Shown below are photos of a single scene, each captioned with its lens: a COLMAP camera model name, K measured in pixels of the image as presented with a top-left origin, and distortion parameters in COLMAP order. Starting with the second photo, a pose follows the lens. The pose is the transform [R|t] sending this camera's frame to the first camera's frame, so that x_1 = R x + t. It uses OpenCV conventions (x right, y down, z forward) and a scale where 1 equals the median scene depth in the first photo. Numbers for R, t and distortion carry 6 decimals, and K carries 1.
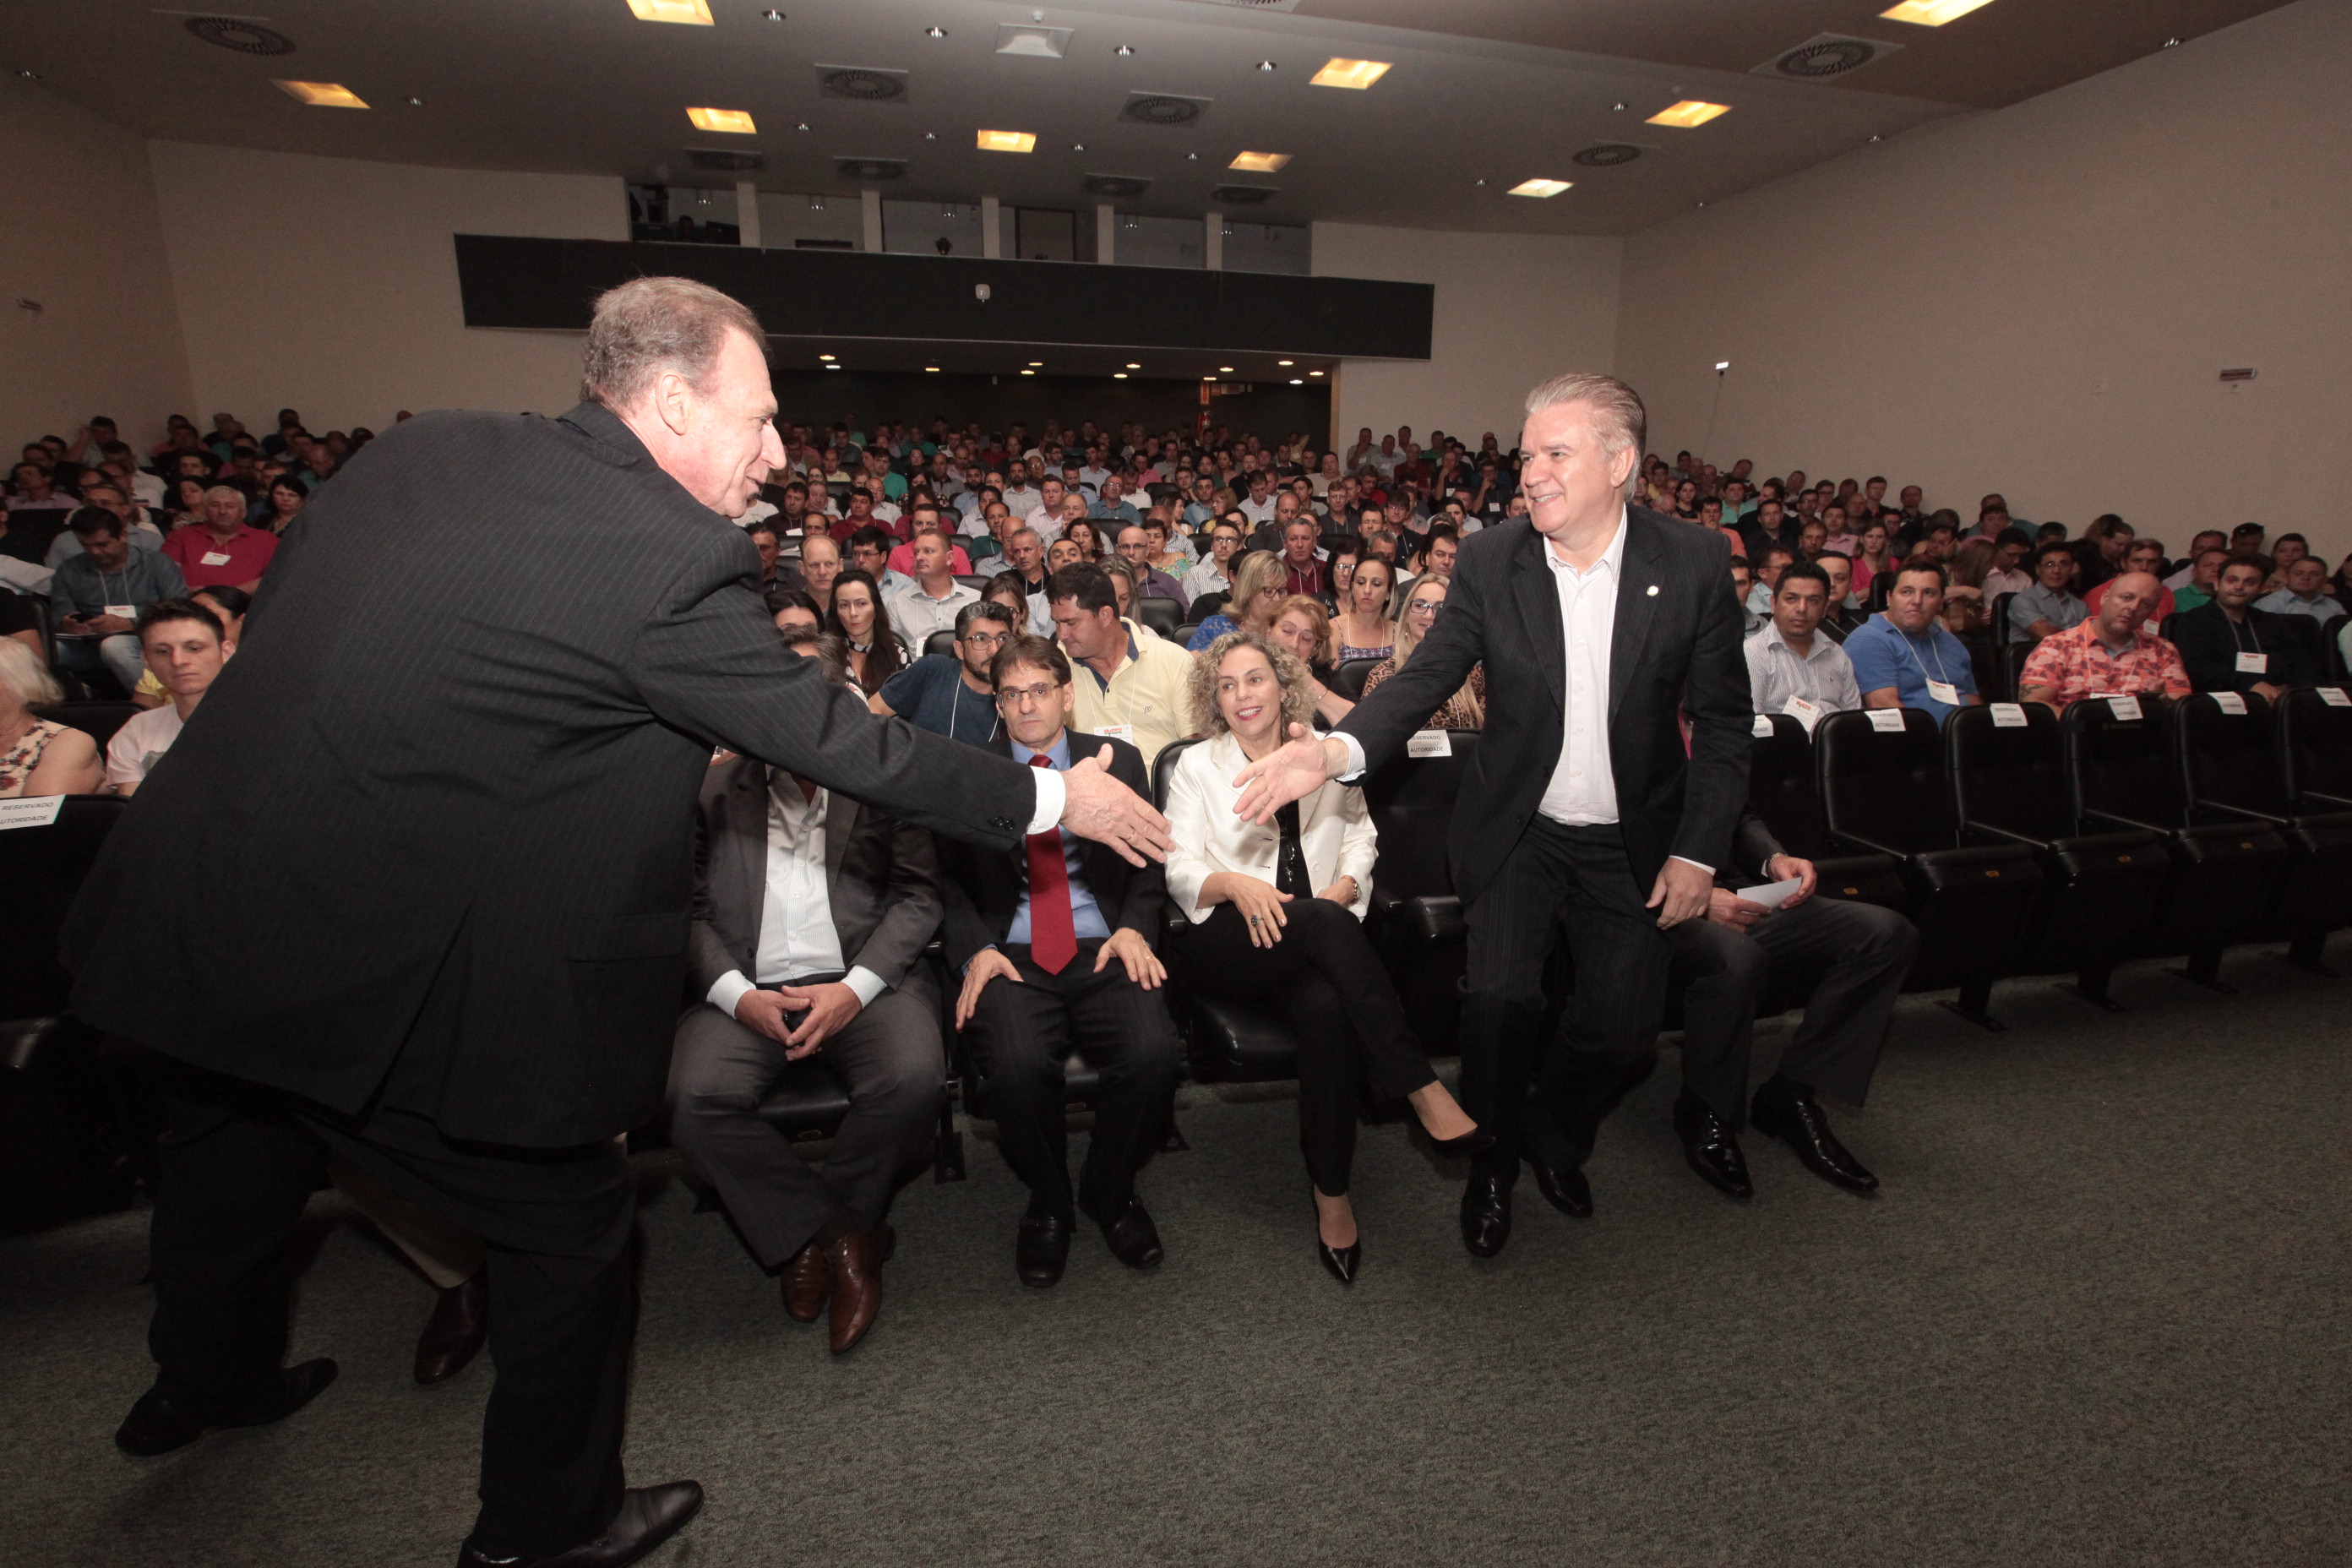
lens RADIAL K [[1085.0, 0, 1182.9], [0, 1085.0, 786.7], [0, 0, 1]] dist [-0.036986, 0.011260]
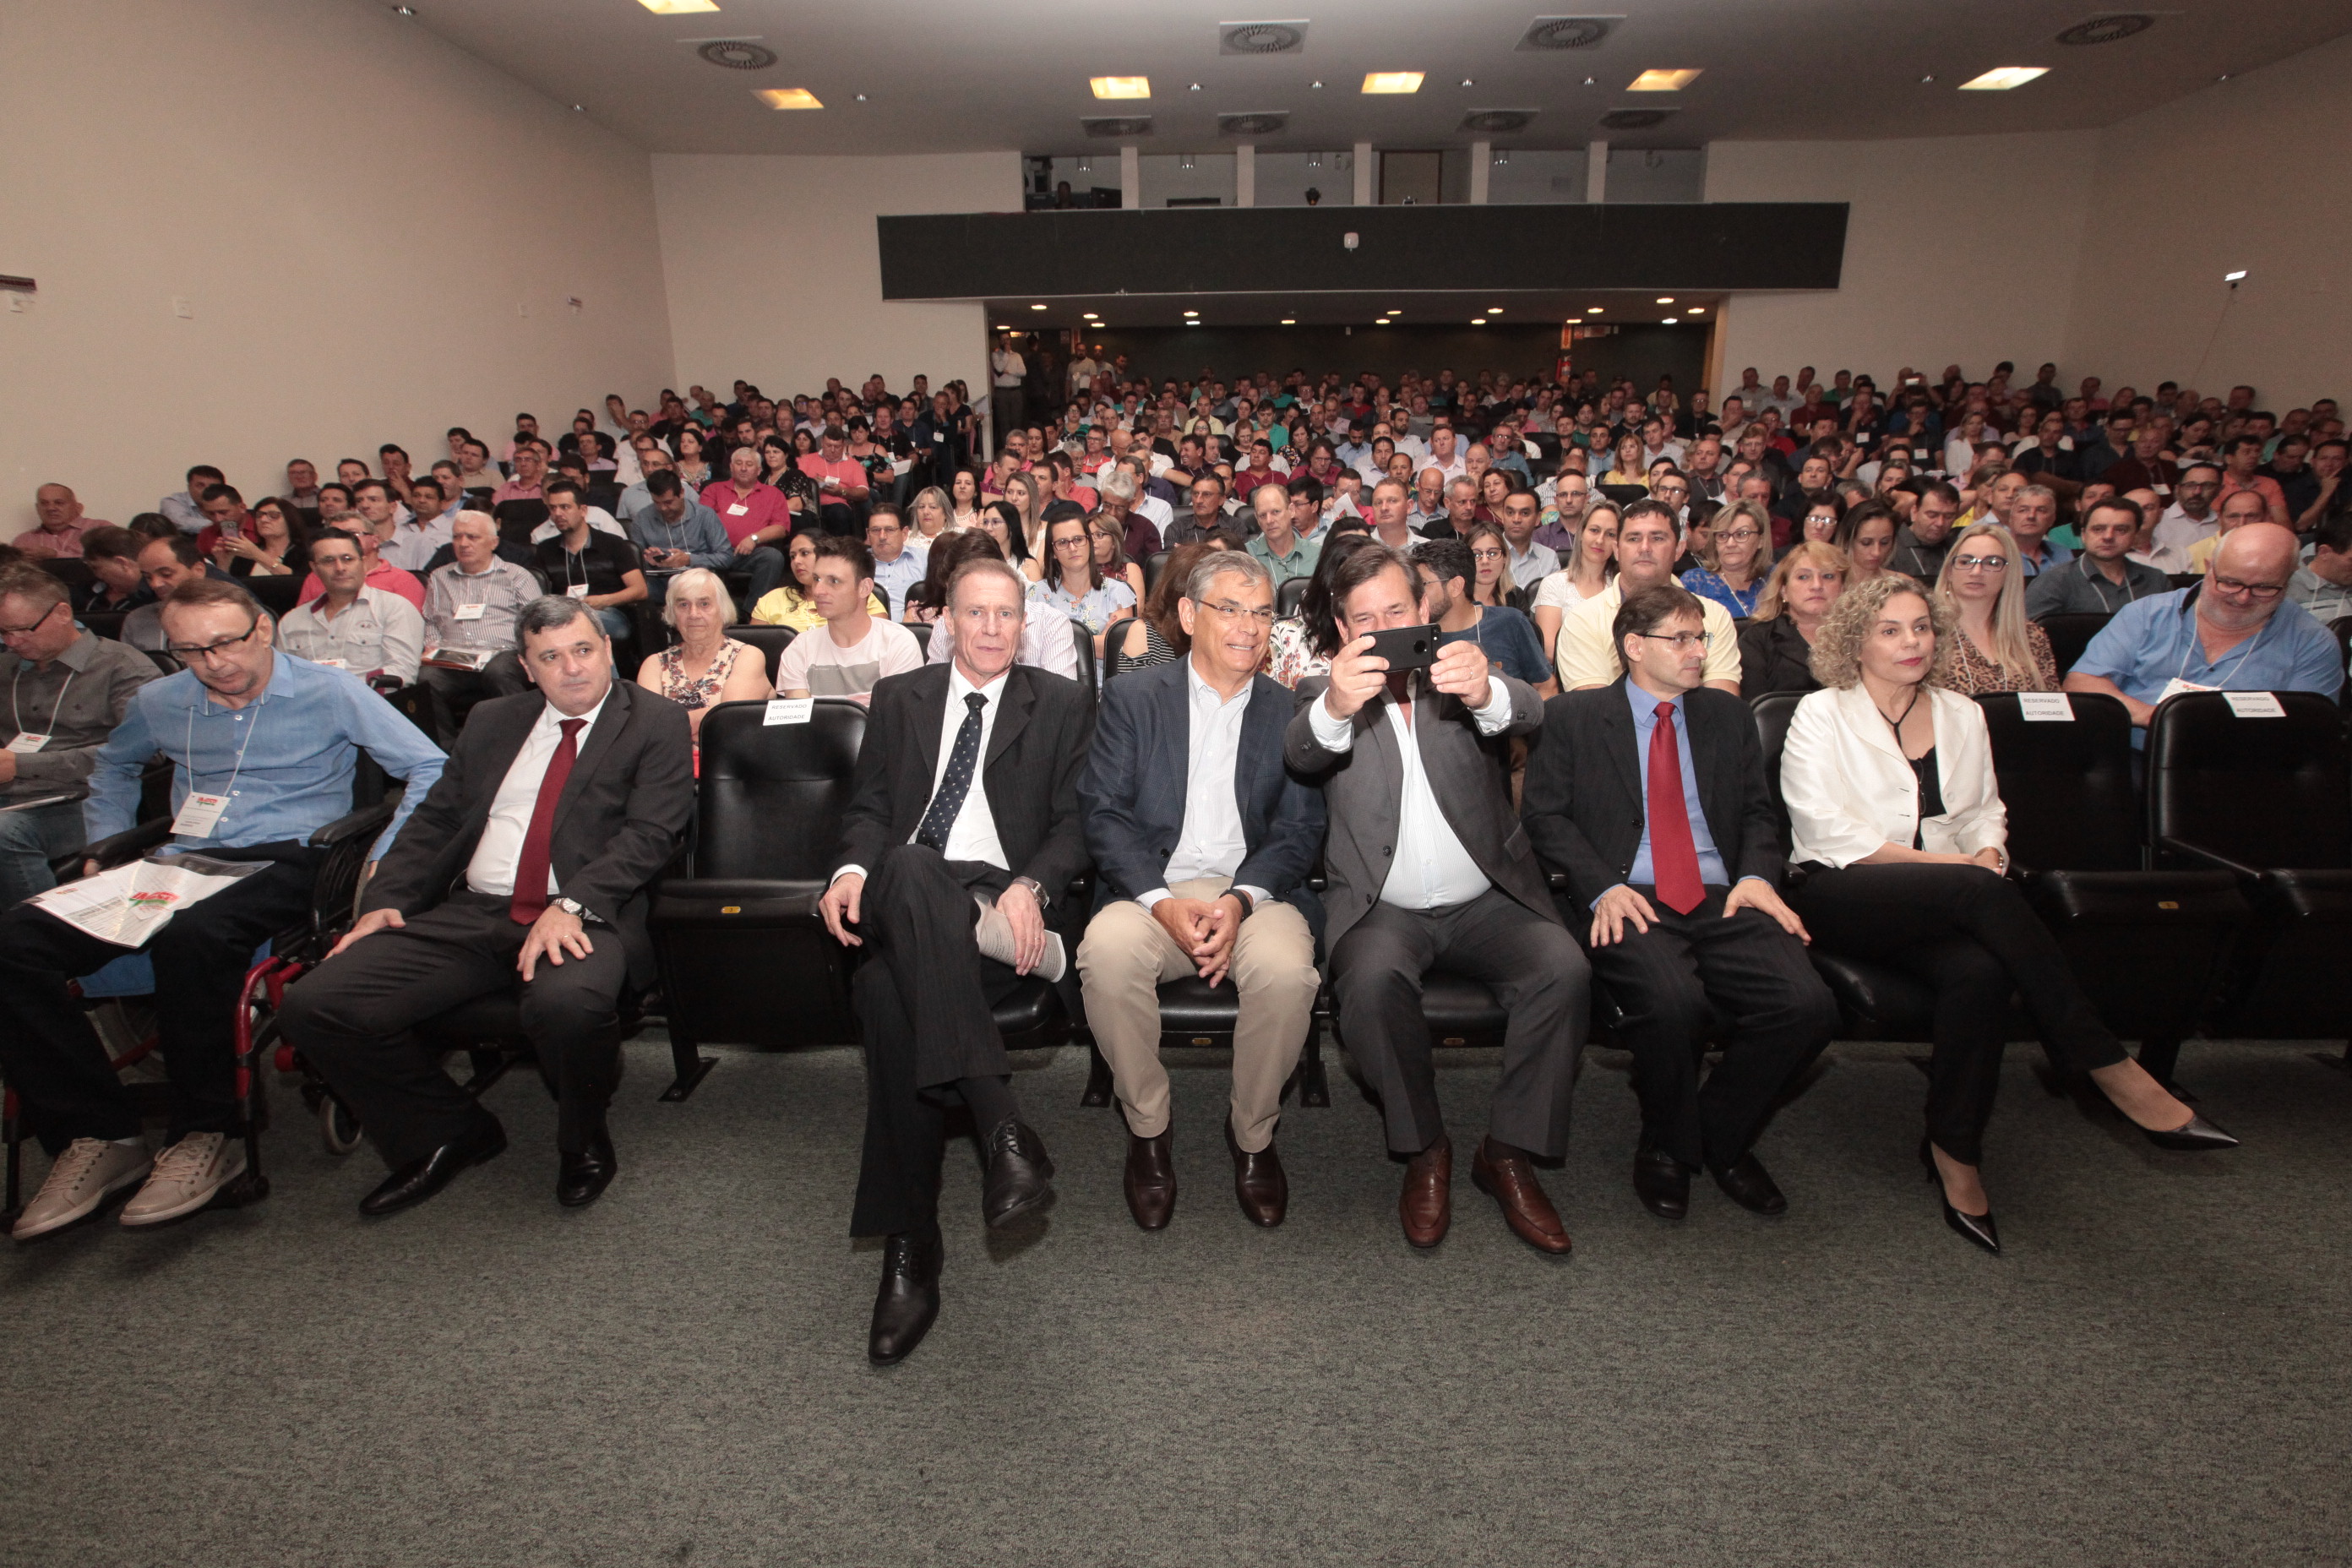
lens RADIAL K [[1085.0, 0, 1190.4], [0, 1085.0, 788.8], [0, 0, 1]] dist [-0.036986, 0.011260]
pose [[0.965567, 0.060625, -0.252993, -0.054294], [-0.050087, 0.997596, 0.047894, 0.005072], [0.255288, -0.033573, 0.966282, -0.014979]]
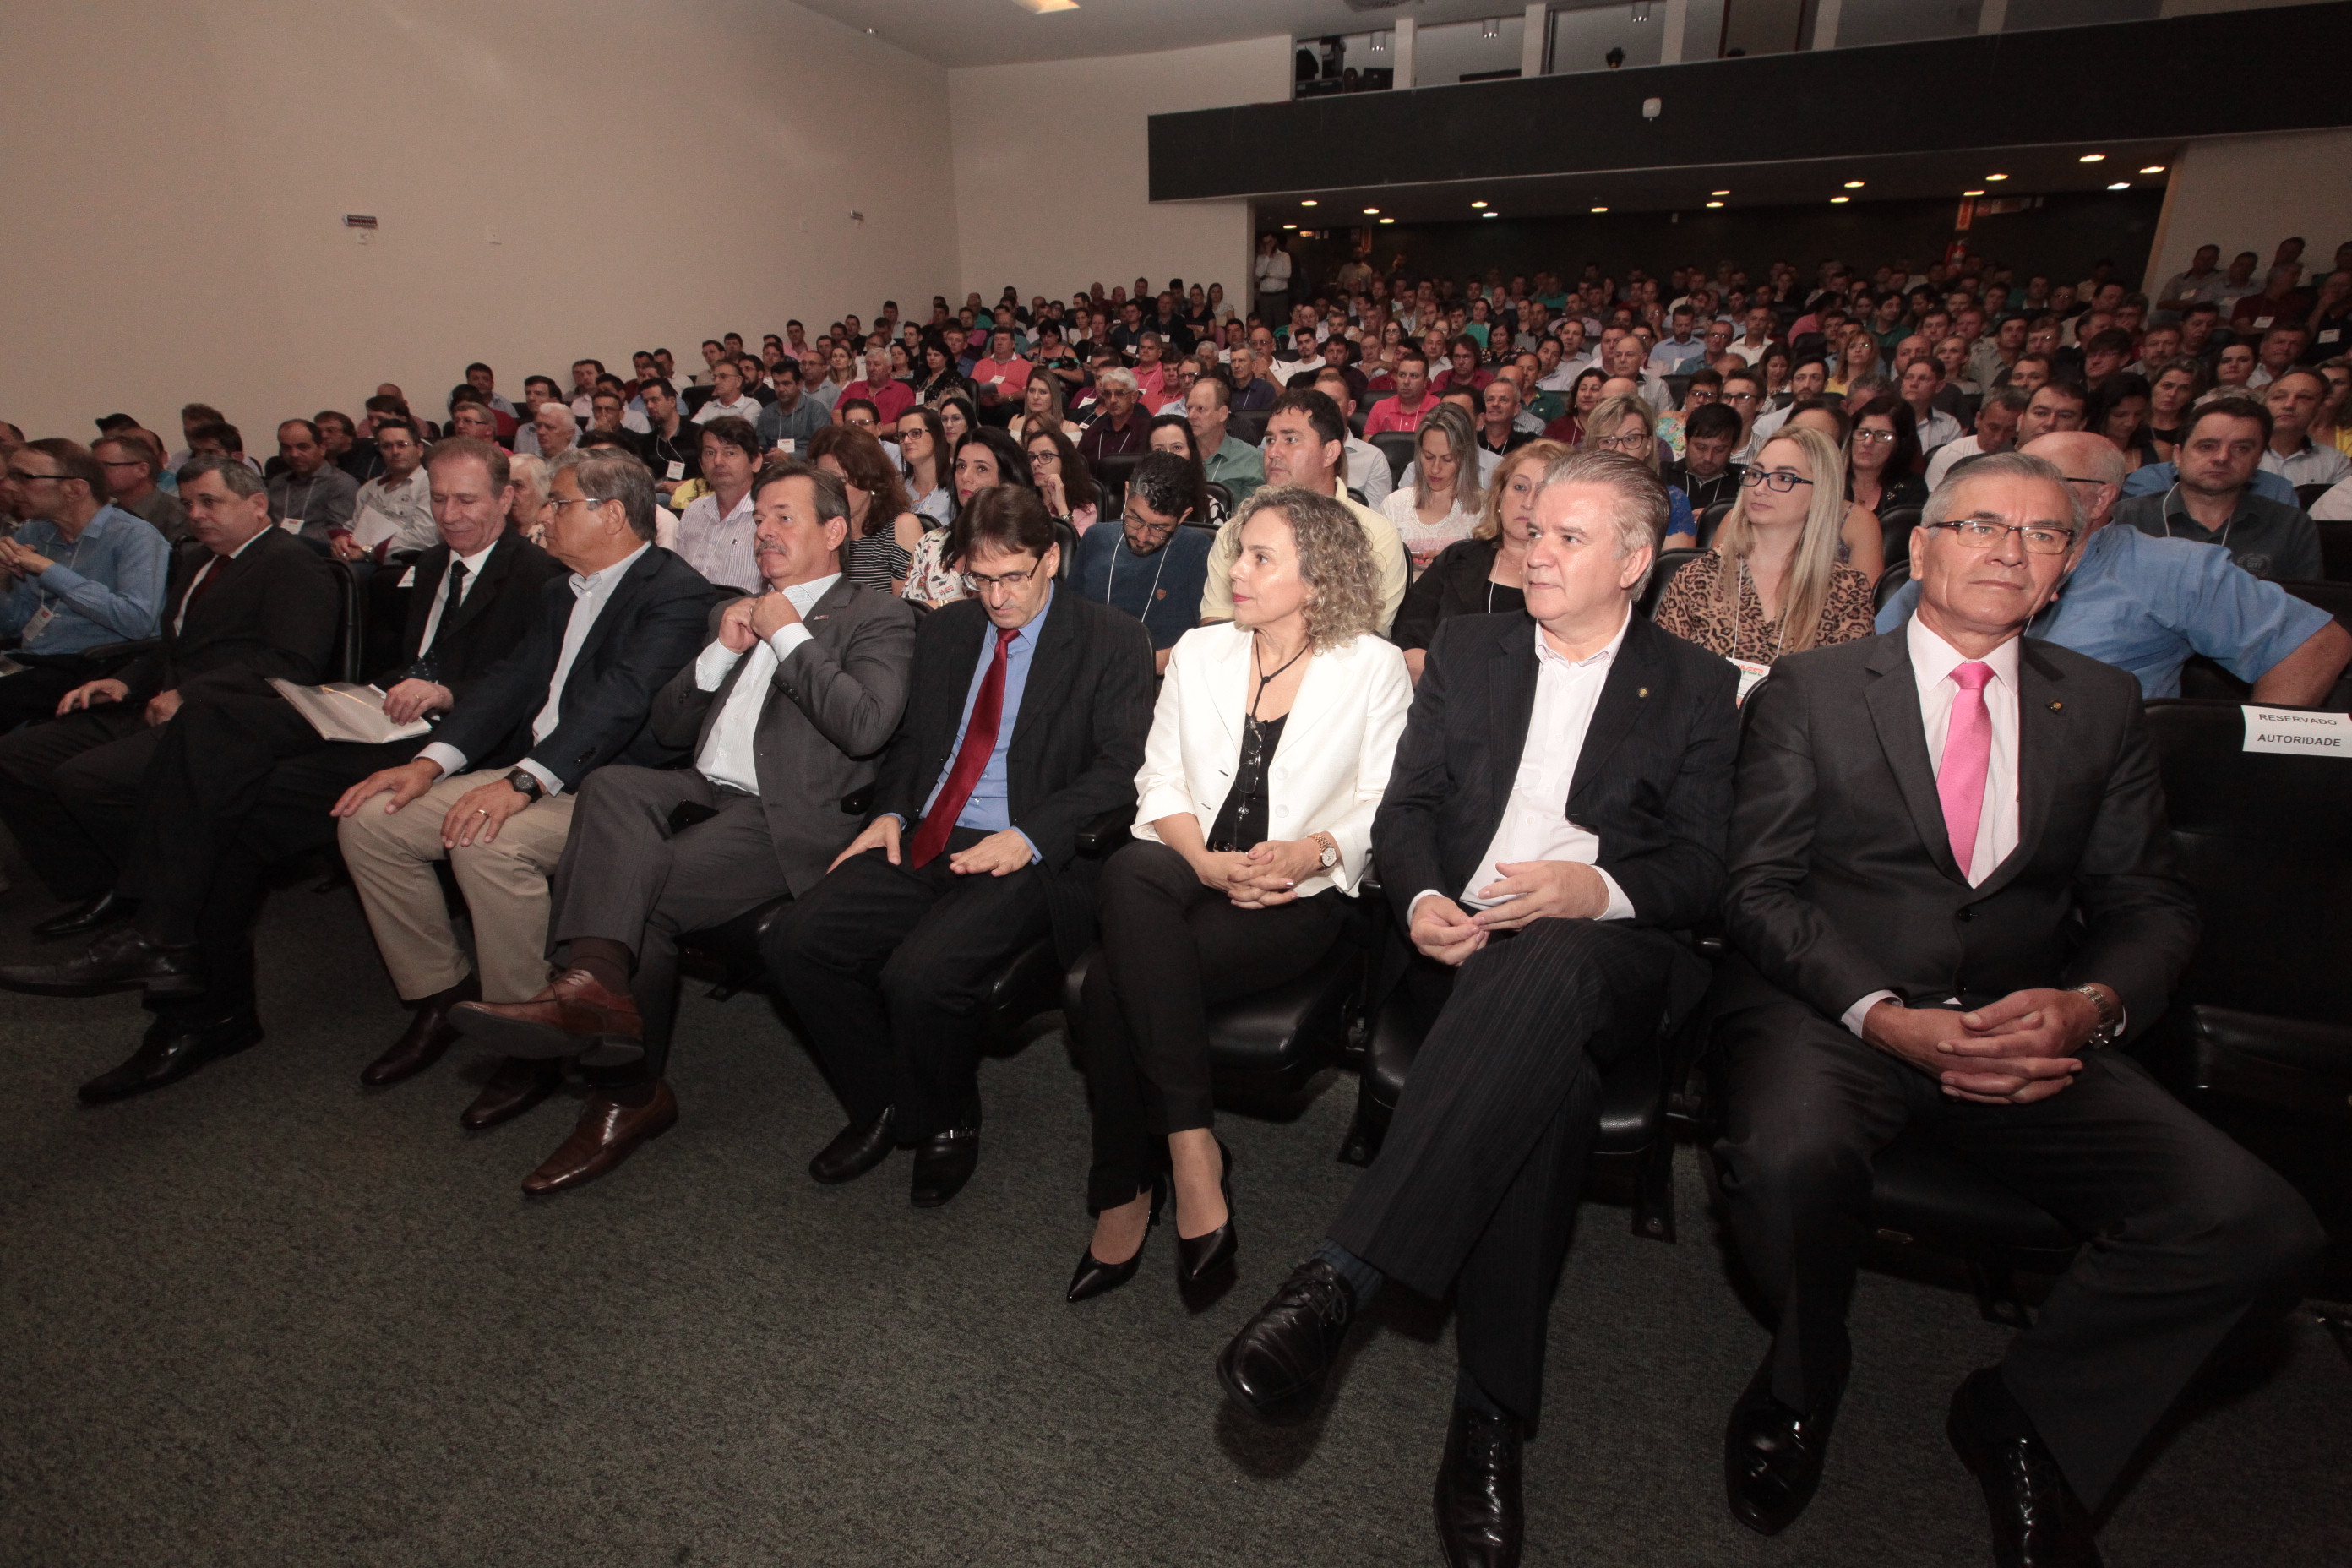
lens RADIAL K [[1085.0, 0, 1184.1], [0, 1085.0, 789.4], [0, 0, 1]] dist [-0.036986, 0.011260]
pose [[0.809616, 0.198545, -0.552360, 0.103322], [-0.134187, 0.978739, 0.155123, -0.012174], [0.571415, -0.051471, 0.819046, 0.074731]]
